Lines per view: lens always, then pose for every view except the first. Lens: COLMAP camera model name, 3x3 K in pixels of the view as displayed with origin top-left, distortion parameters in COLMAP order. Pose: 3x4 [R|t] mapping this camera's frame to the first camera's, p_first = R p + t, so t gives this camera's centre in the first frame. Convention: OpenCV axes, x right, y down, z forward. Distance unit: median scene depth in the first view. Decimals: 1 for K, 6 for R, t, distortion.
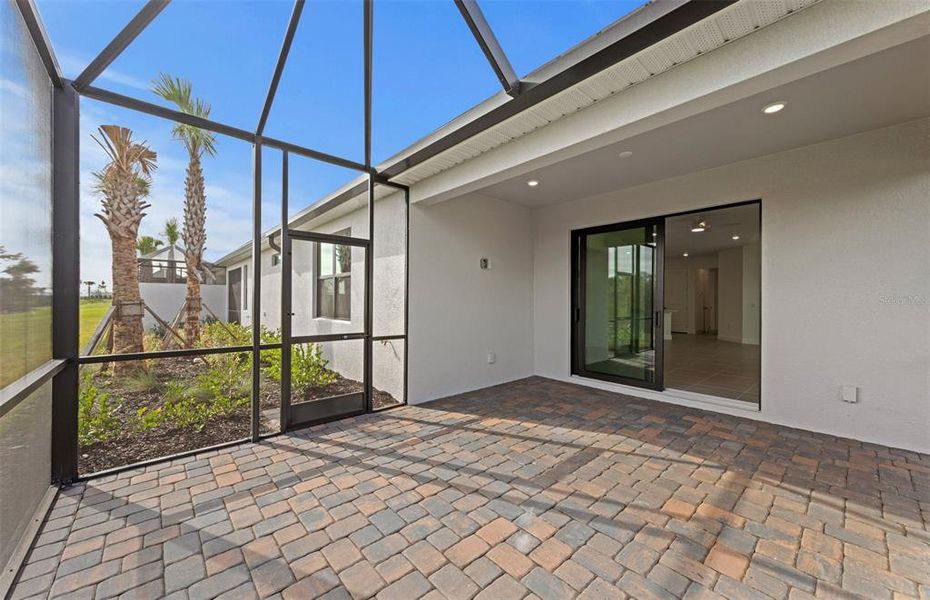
lens RADIAL K [[346.1, 0, 466.3], [0, 346.1, 300.5], [0, 0, 1]] dist [0.010298, -0.000001]
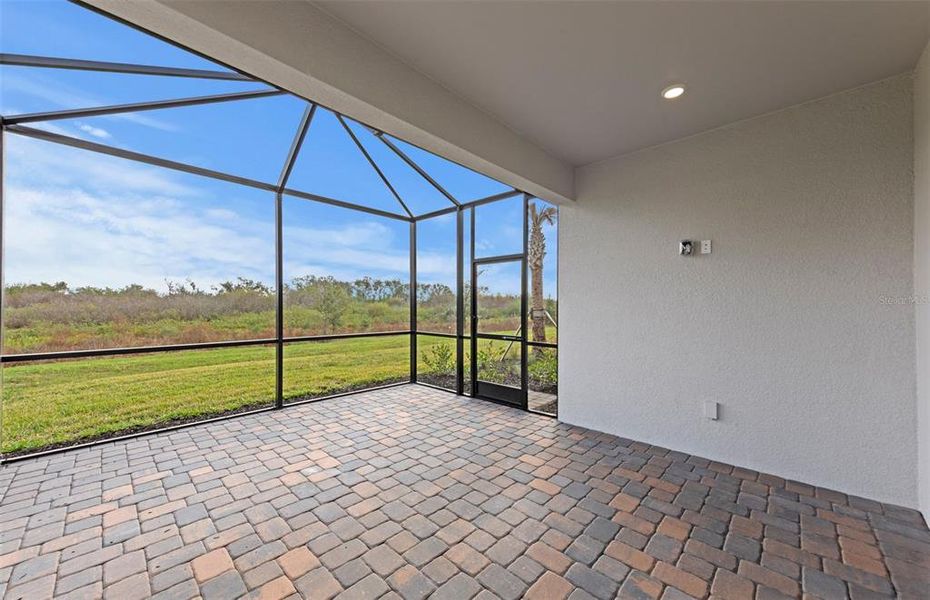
lens RADIAL K [[346.1, 0, 466.3], [0, 346.1, 300.5], [0, 0, 1]] dist [0.010298, -0.000001]
pose [[0.082236, -0.019873, -0.996415, 0.770924], [-0.004029, 0.999786, -0.020272, -0.000554], [0.996605, 0.005681, 0.082138, 0.693235]]
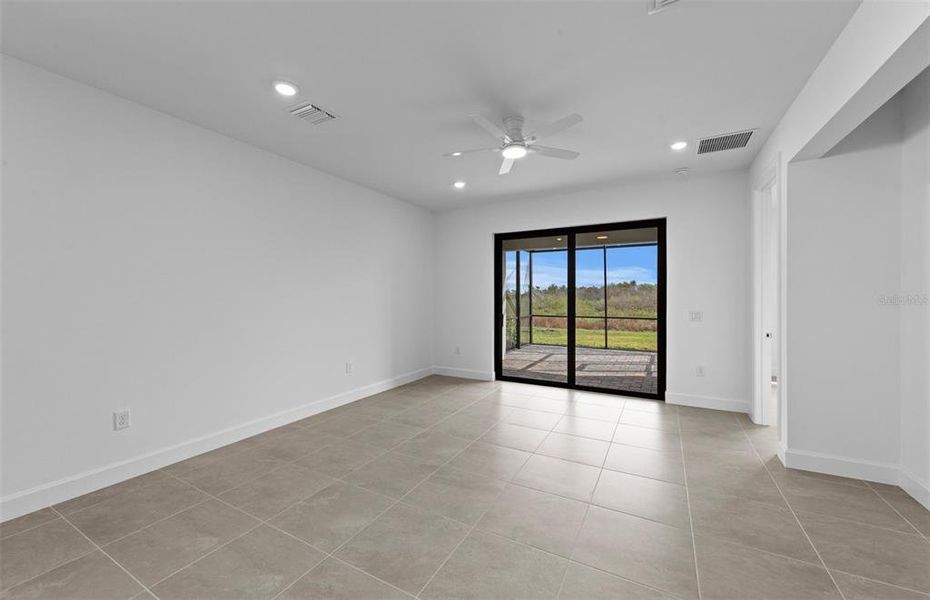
lens RADIAL K [[359.4, 0, 464.4], [0, 359.4, 295.4], [0, 0, 1]] dist [0.010051, 0.000057]
pose [[-0.942995, -0.006270, -0.332747, 1.359237], [-0.005785, 0.999980, -0.002448, -0.033800], [0.332756, -0.000384, -0.943013, 2.168061]]
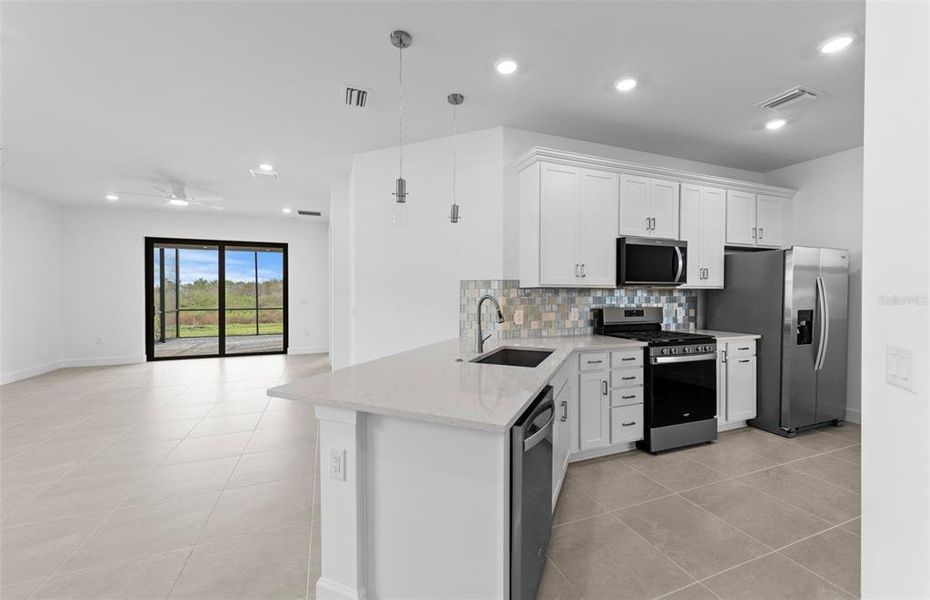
lens RADIAL K [[359.4, 0, 464.4], [0, 359.4, 295.4], [0, 0, 1]] dist [0.010051, 0.000057]
pose [[-0.351762, 0.002872, -0.936085, 1.796872], [-0.003629, 0.999984, 0.004432, -0.024877], [0.936082, 0.004956, -0.351746, 2.800489]]
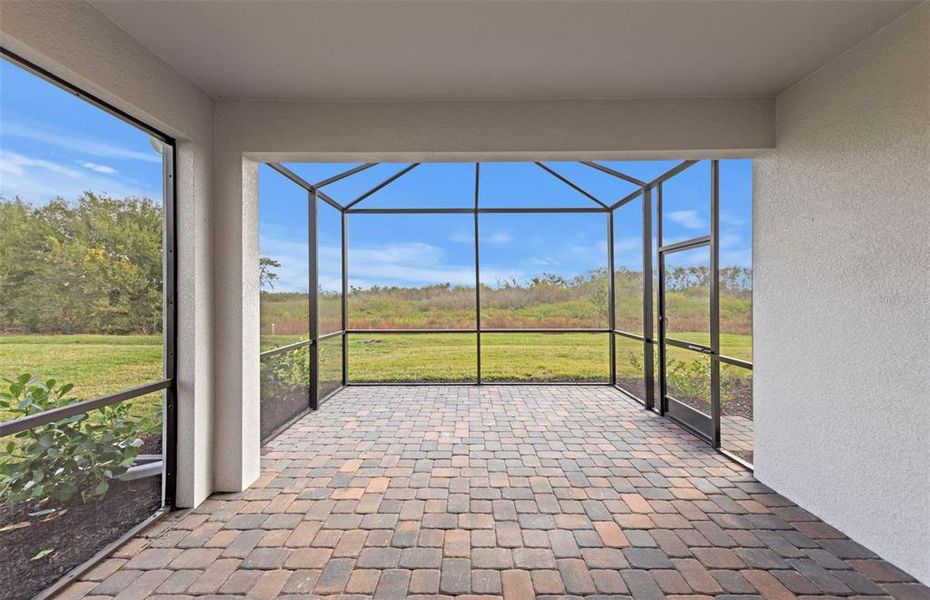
lens RADIAL K [[344.3, 0, 465.9], [0, 344.3, 294.2], [0, 0, 1]] dist [0.010403, -0.000063]
pose [[-0.668789, -0.007072, -0.743419, 0.680327], [0.000117, 0.999954, -0.009617, -0.026261], [0.743452, -0.006519, -0.668757, 1.064055]]
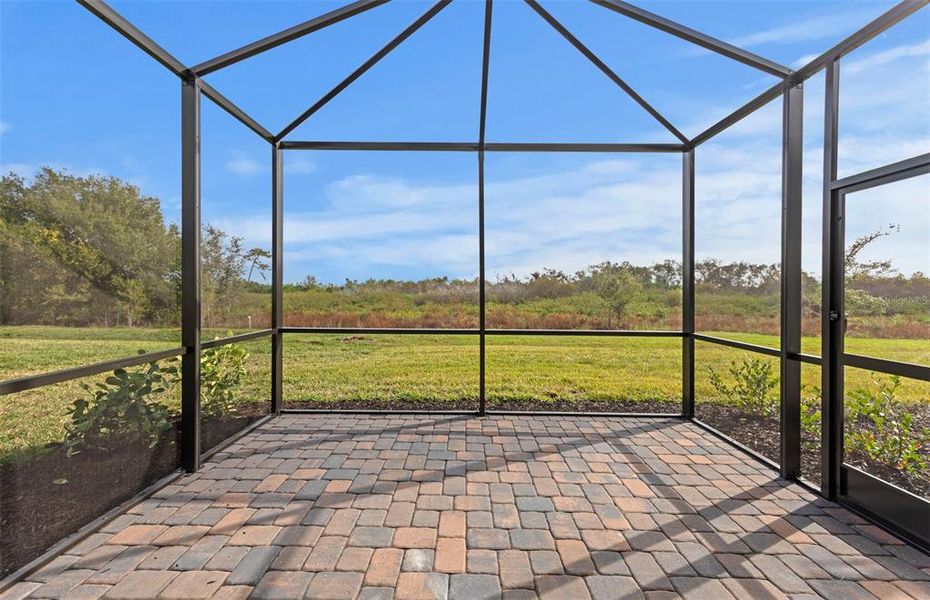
lens RADIAL K [[348.2, 0, 463.1], [0, 348.2, 293.8], [0, 0, 1]] dist [0.009180, -0.000112]
pose [[-0.670132, -0.004466, -0.742228, 0.341412], [-0.012050, 0.999916, 0.004862, 0.003818], [0.742144, 0.012202, -0.670129, 0.759976]]
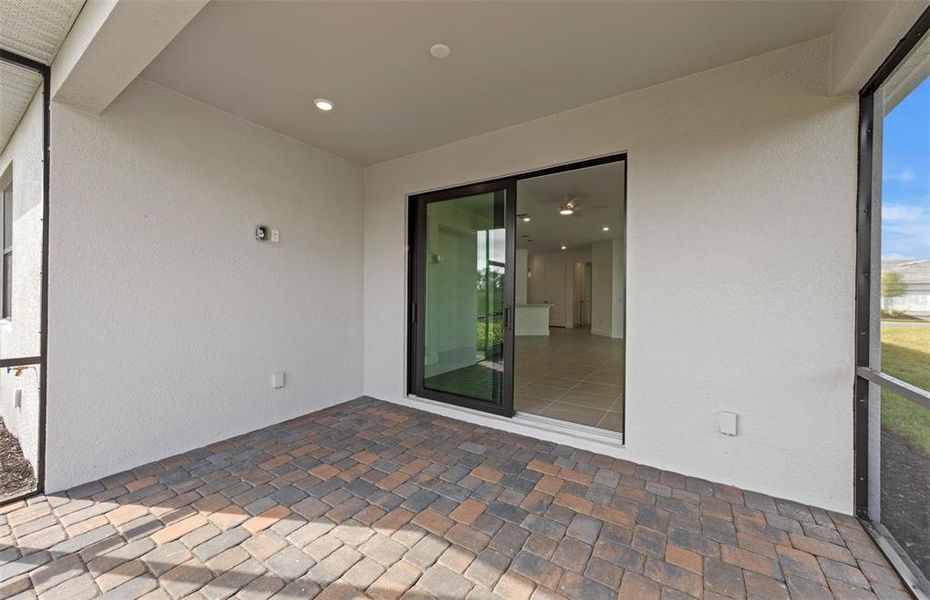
lens RADIAL K [[348.2, 0, 463.1], [0, 348.2, 293.8], [0, 0, 1]] dist [0.009180, -0.000112]
pose [[0.966663, 0.005115, 0.256000, 0.301859], [-0.004879, 0.999987, -0.001558, 0.004872], [-0.256004, 0.000257, 0.966676, 0.349292]]
